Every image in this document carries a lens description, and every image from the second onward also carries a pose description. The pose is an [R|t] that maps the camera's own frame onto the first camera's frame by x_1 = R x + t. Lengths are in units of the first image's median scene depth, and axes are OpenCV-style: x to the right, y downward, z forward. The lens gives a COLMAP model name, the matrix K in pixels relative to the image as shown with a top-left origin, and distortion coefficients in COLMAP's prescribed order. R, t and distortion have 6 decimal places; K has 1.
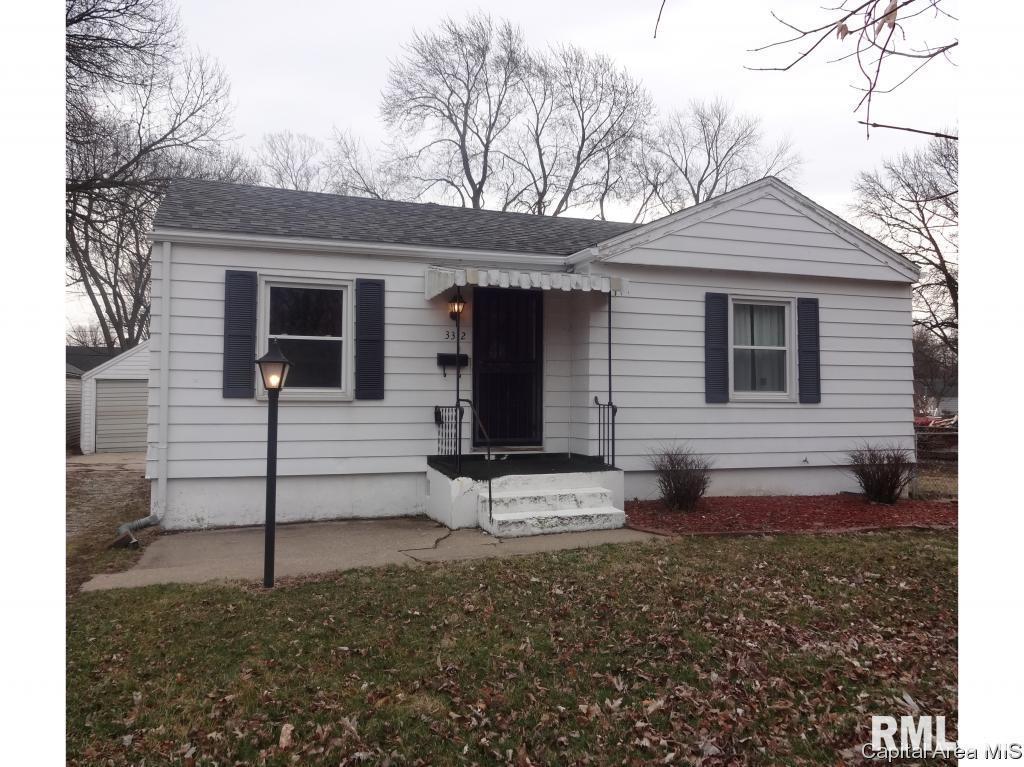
lens RADIAL K [[753.2, 0, 512.0], [0, 753.2, 383.5], [0, 0, 1]] dist [-0.004904, 0.004955]
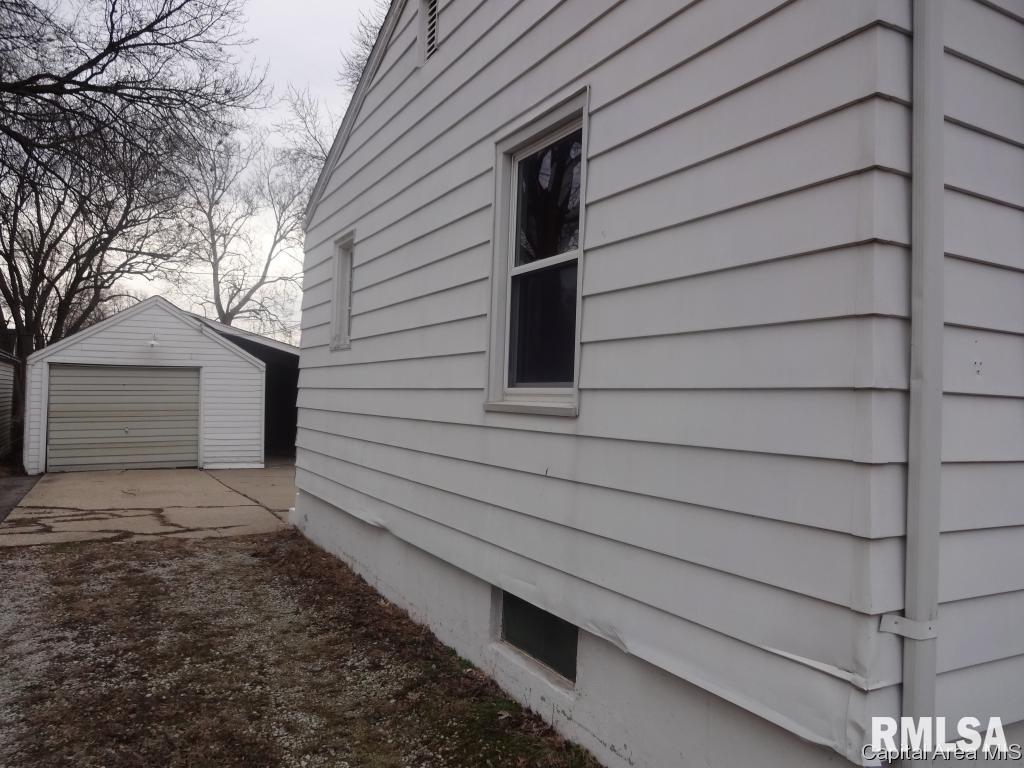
lens RADIAL K [[753.2, 0, 512.0], [0, 753.2, 384.0], [0, 0, 1]] dist [-0.004904, 0.004955]
pose [[0.990722, 0.026245, 0.133347, -0.207834], [-0.025707, 0.999653, -0.005758, 0.005699], [-0.133452, 0.002277, 0.991053, 0.248992]]
